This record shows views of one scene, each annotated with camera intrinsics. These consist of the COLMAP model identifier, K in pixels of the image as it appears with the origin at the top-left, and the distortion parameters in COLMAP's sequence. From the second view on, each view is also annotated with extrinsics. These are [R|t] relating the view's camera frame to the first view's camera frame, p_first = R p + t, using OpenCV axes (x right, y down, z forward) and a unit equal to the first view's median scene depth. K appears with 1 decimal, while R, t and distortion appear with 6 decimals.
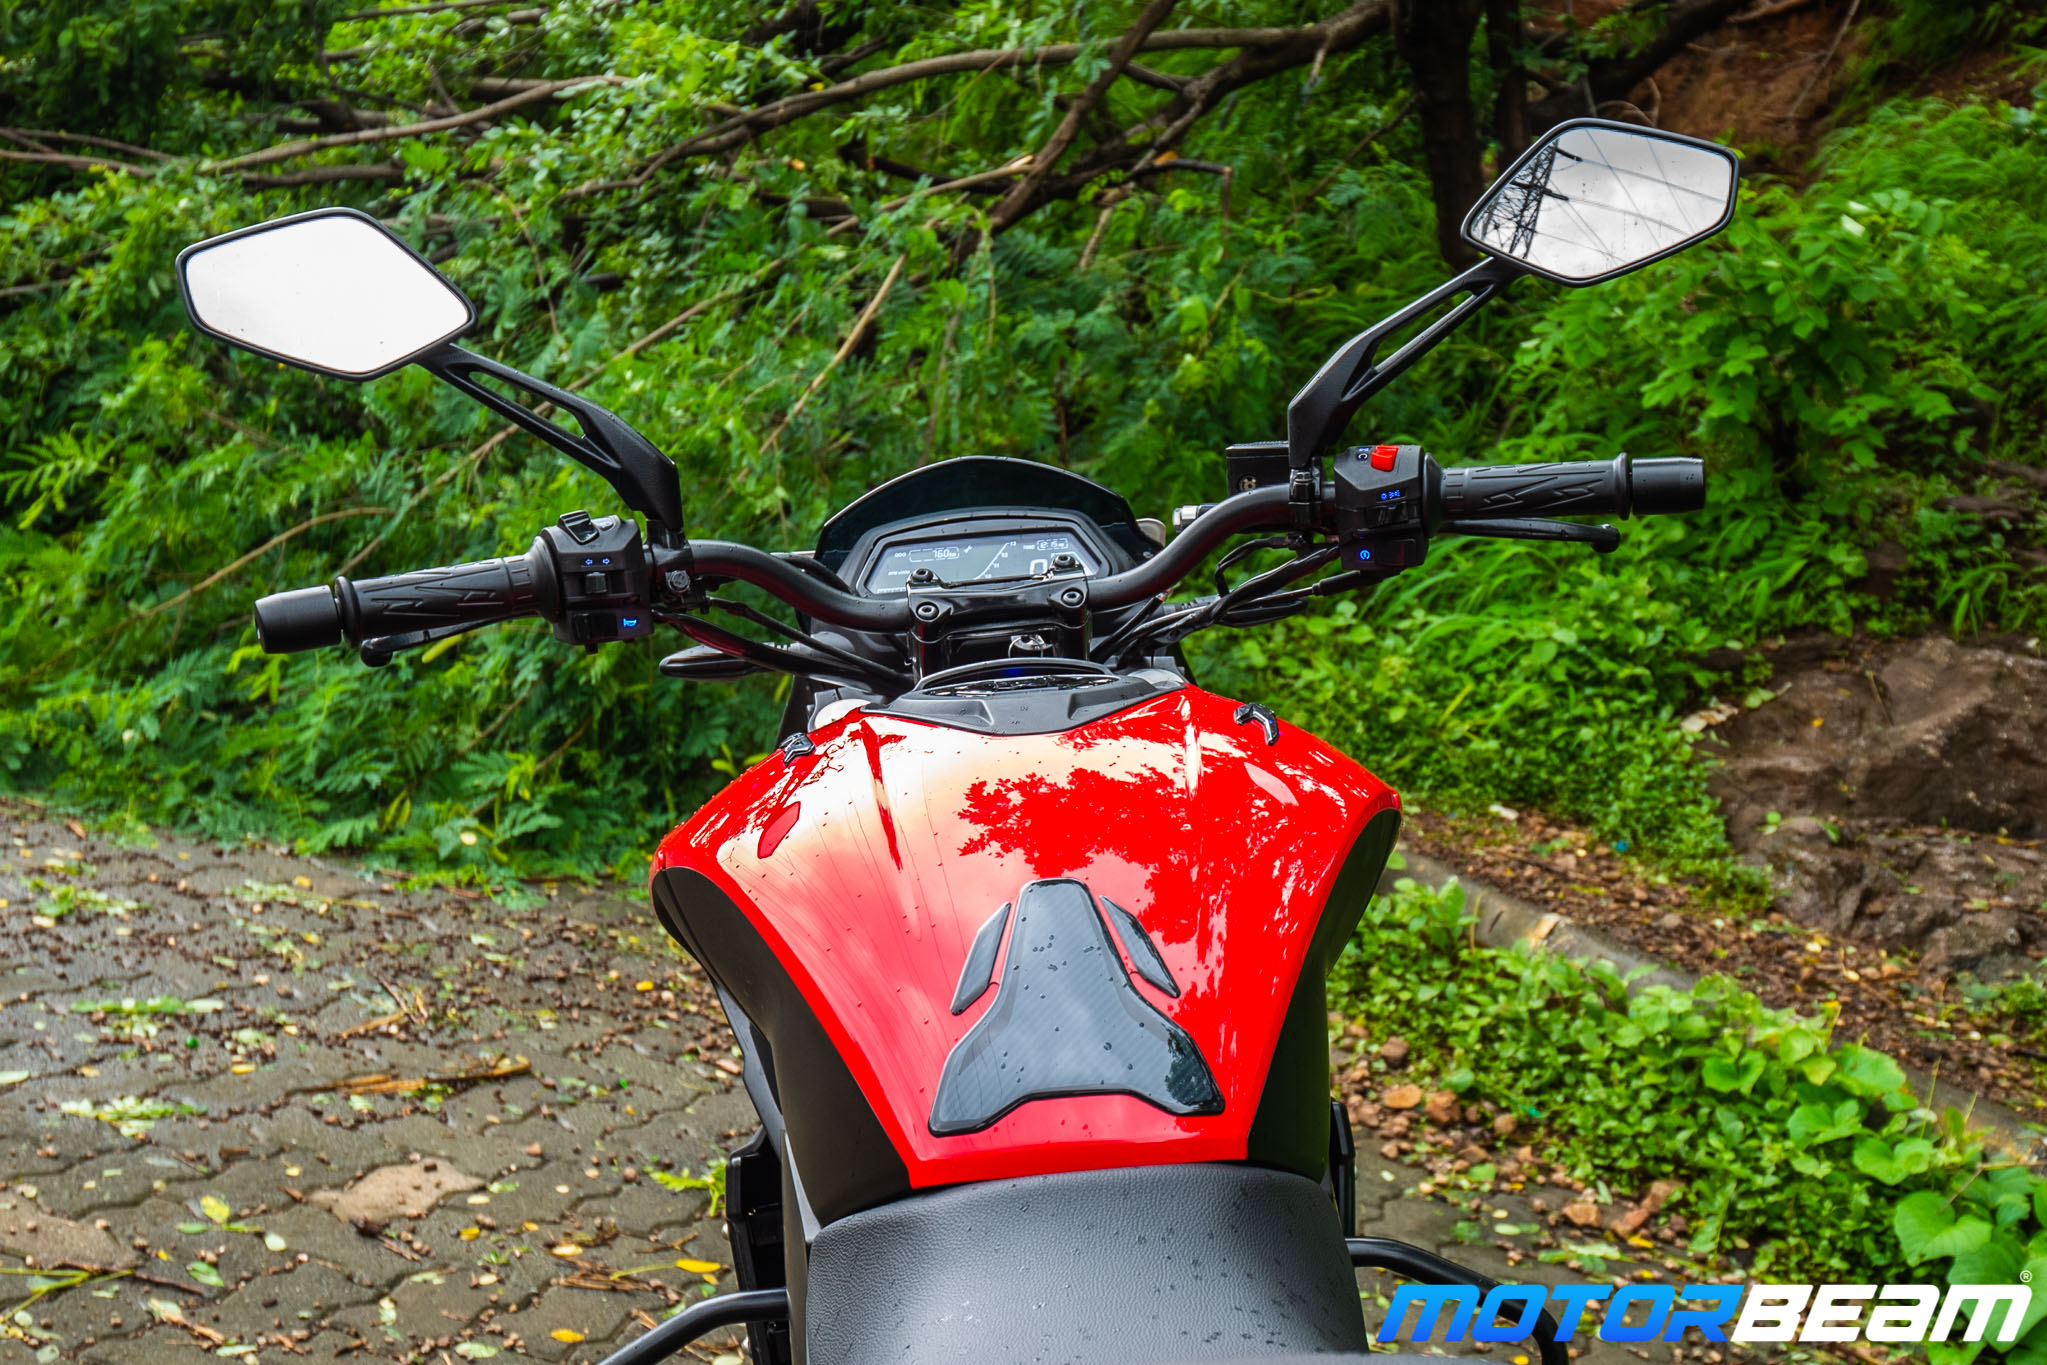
lens RADIAL K [[2026.3, 0, 1023.5], [0, 2026.3, 682.5], [0, 0, 1]] dist [-0.081429, -0.020731]
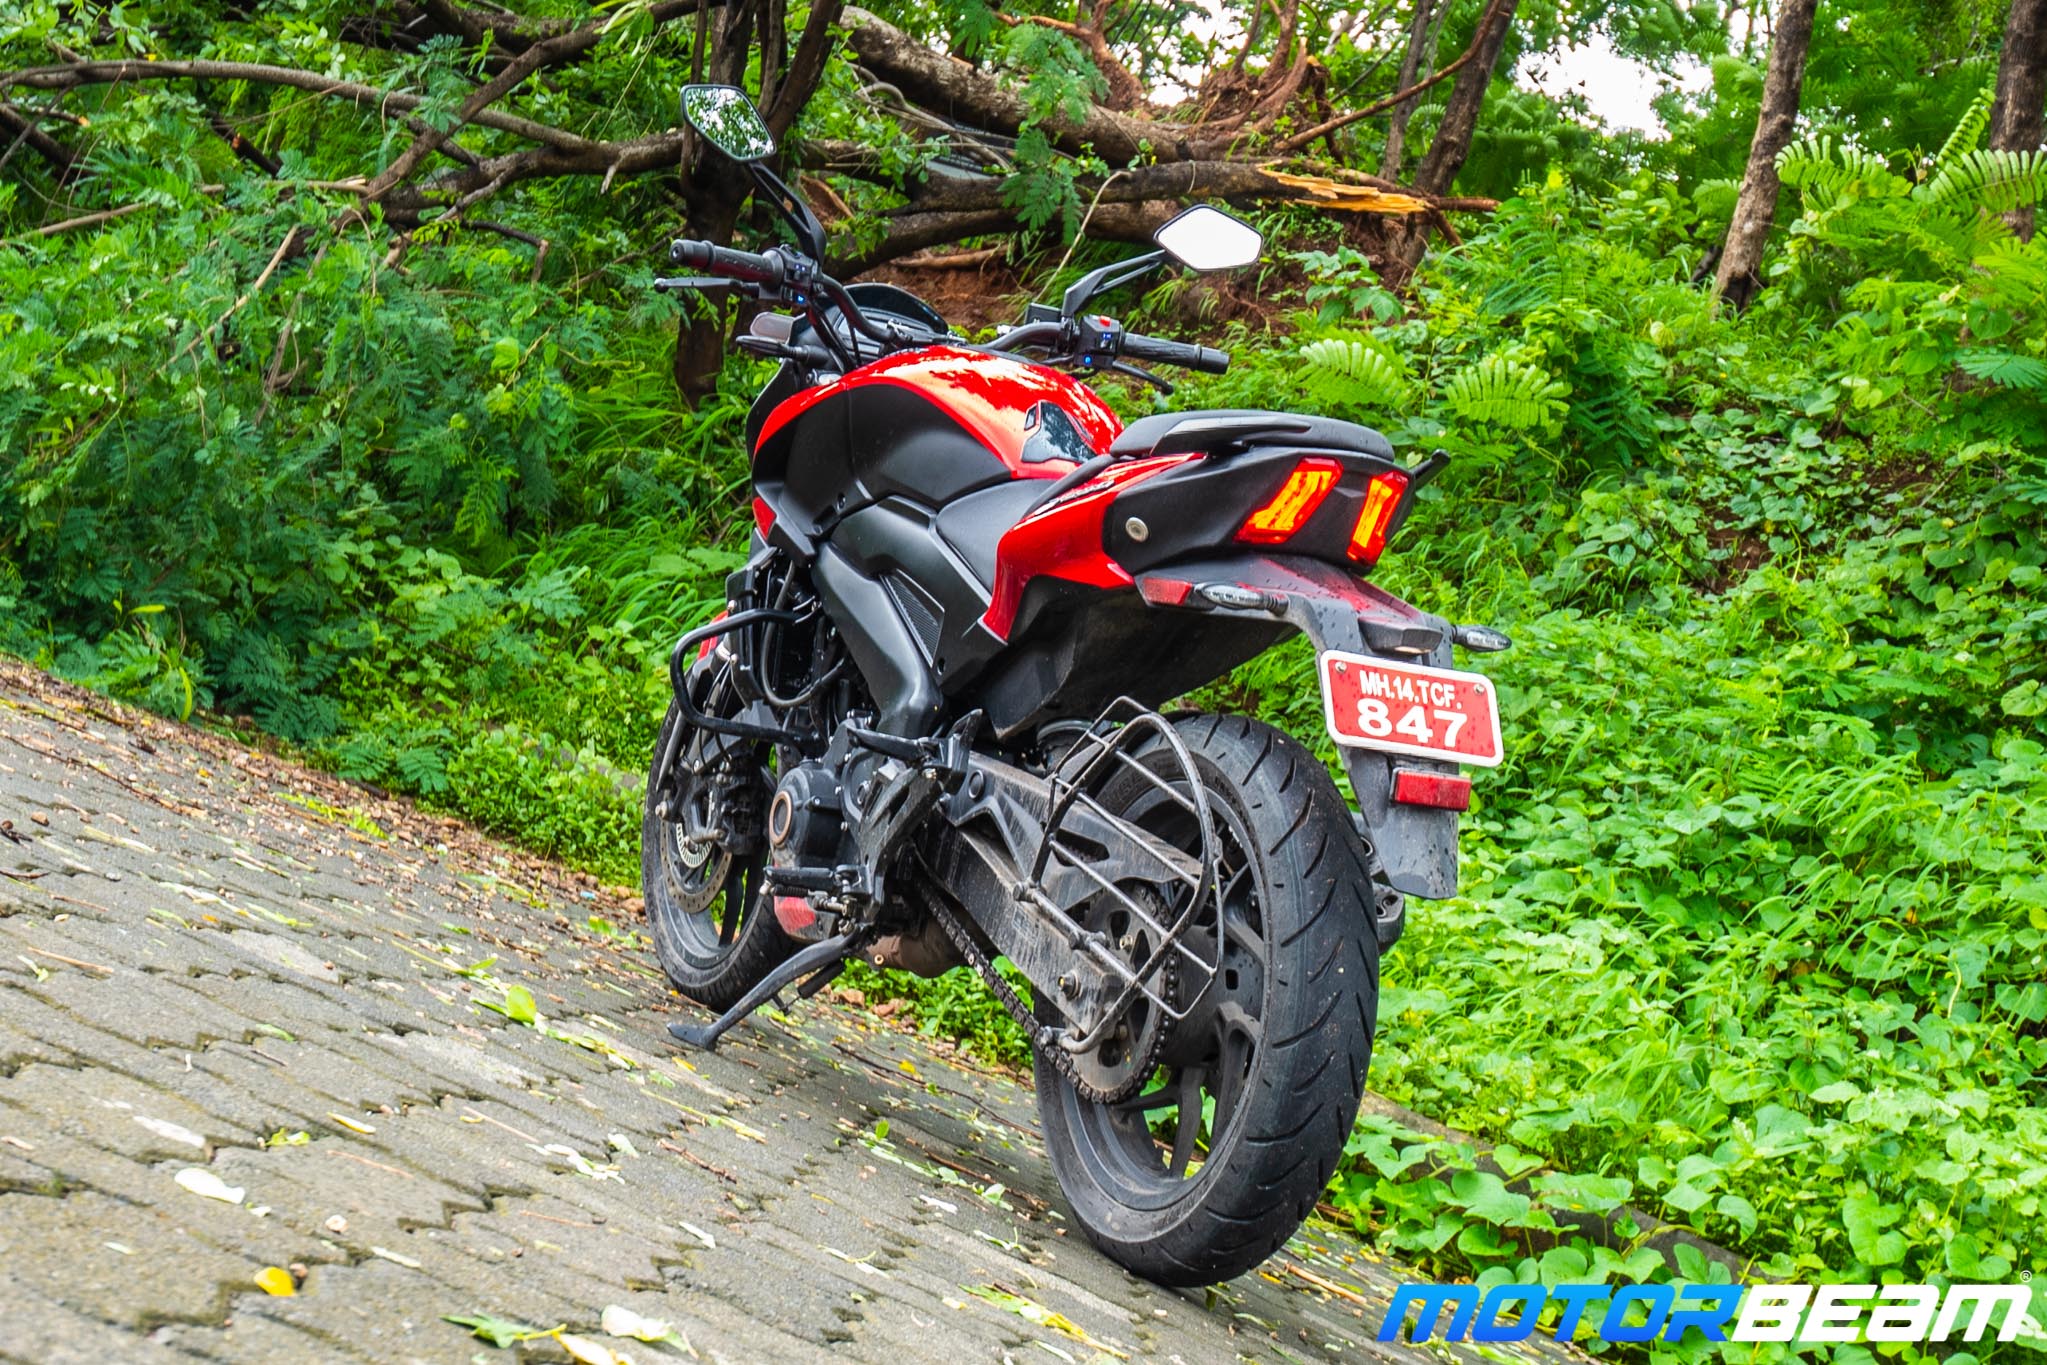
lens RADIAL K [[2026.3, 0, 1023.5], [0, 2026.3, 682.5], [0, 0, 1]] dist [-0.081429, -0.020731]
pose [[0.879556, 0.203639, 0.430015, -0.157144], [-0.171365, 0.978710, -0.112967, 0.109991], [-0.443864, 0.025671, 0.895726, -0.191542]]
